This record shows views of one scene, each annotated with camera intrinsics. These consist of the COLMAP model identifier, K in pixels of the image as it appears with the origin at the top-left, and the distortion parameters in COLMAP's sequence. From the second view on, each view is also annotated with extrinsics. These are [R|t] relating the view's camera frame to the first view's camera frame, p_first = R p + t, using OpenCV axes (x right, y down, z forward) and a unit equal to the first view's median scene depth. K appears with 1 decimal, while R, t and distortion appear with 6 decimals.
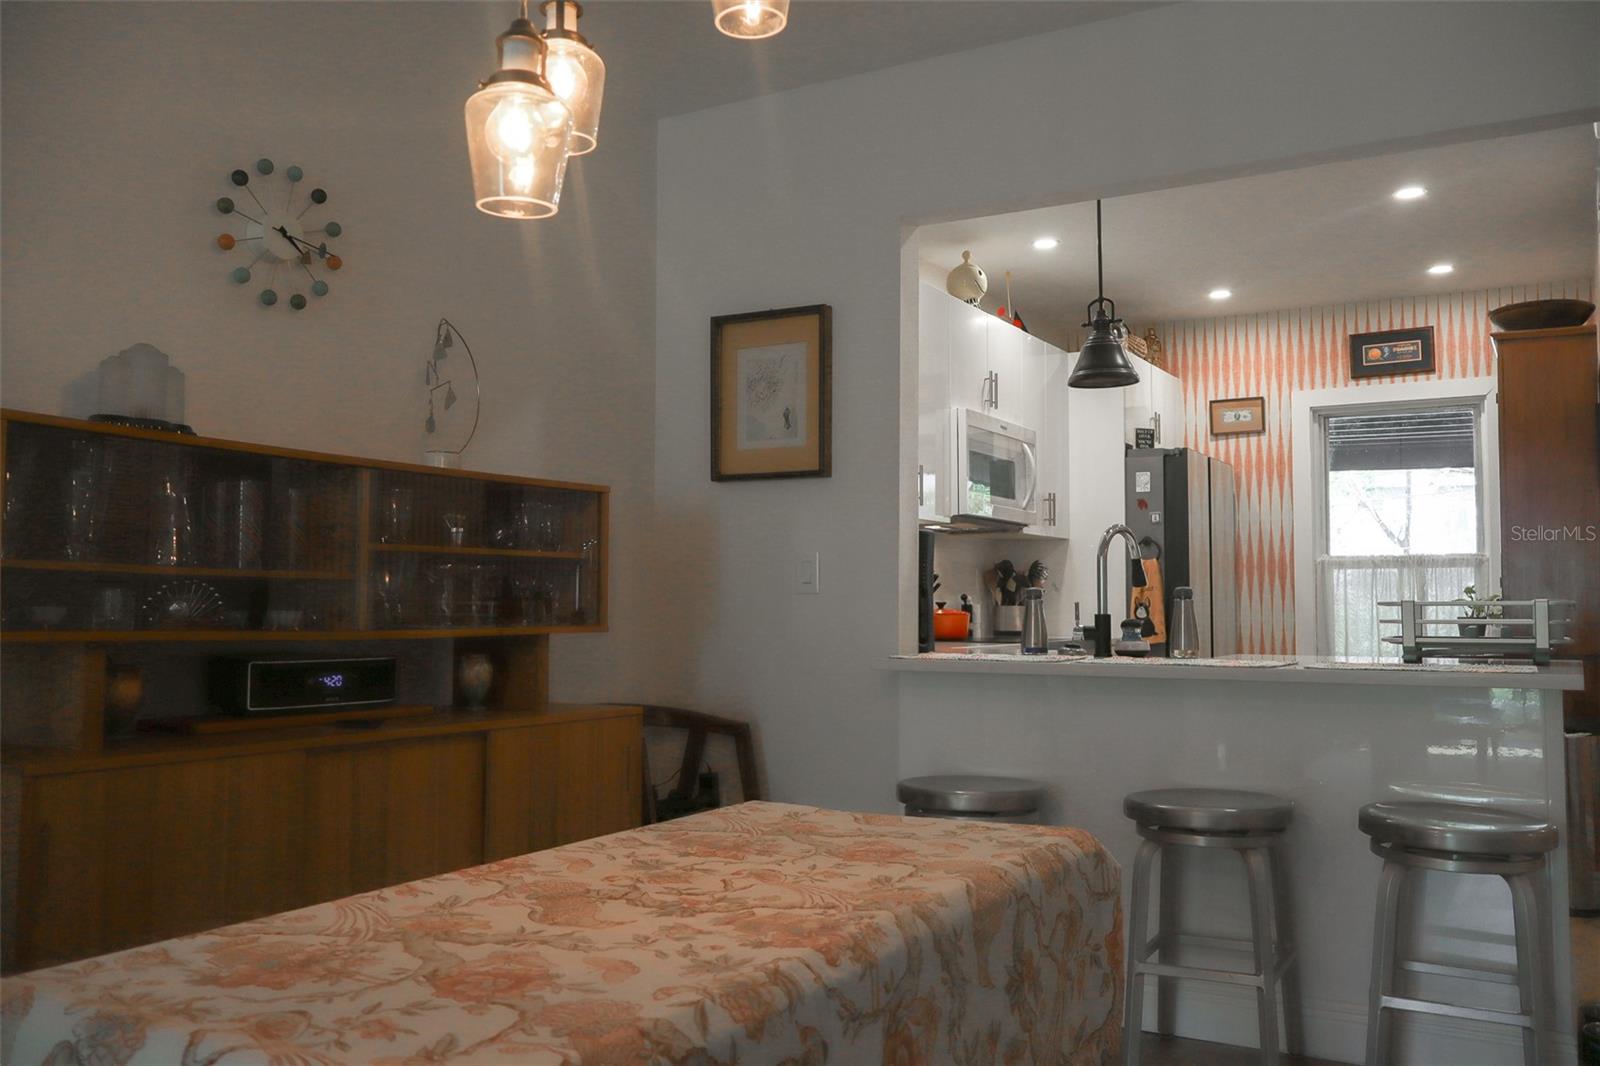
lens RADIAL K [[1337.0, 0, 800.0], [0, 1337.0, 533.0], [0, 0, 1]] dist [-0.001411, -0.001206]
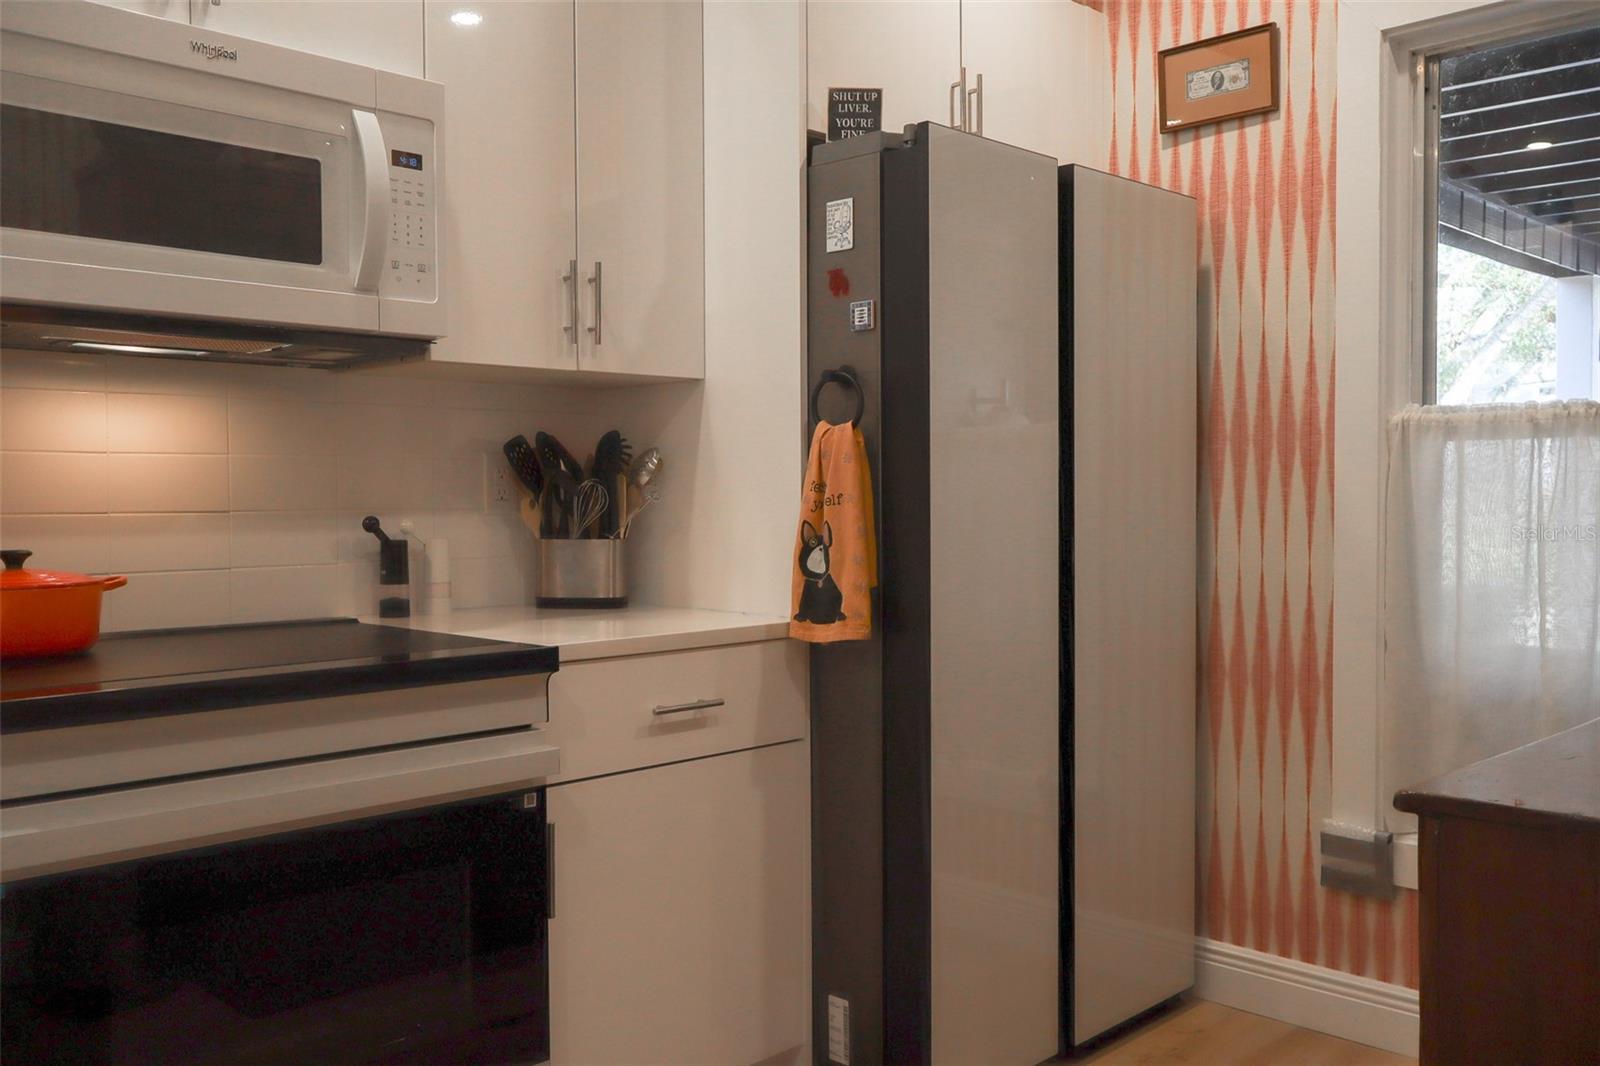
lens RADIAL K [[1387.0, 0, 800.0], [0, 1387.0, 533.0], [0, 0, 1]] dist [-0.002405, -0.003627]
pose [[0.967608, -0.001276, -0.252454, 0.332388], [0.022288, 0.996514, 0.080390, 0.017697], [0.251471, -0.083413, 0.964264, 0.573738]]
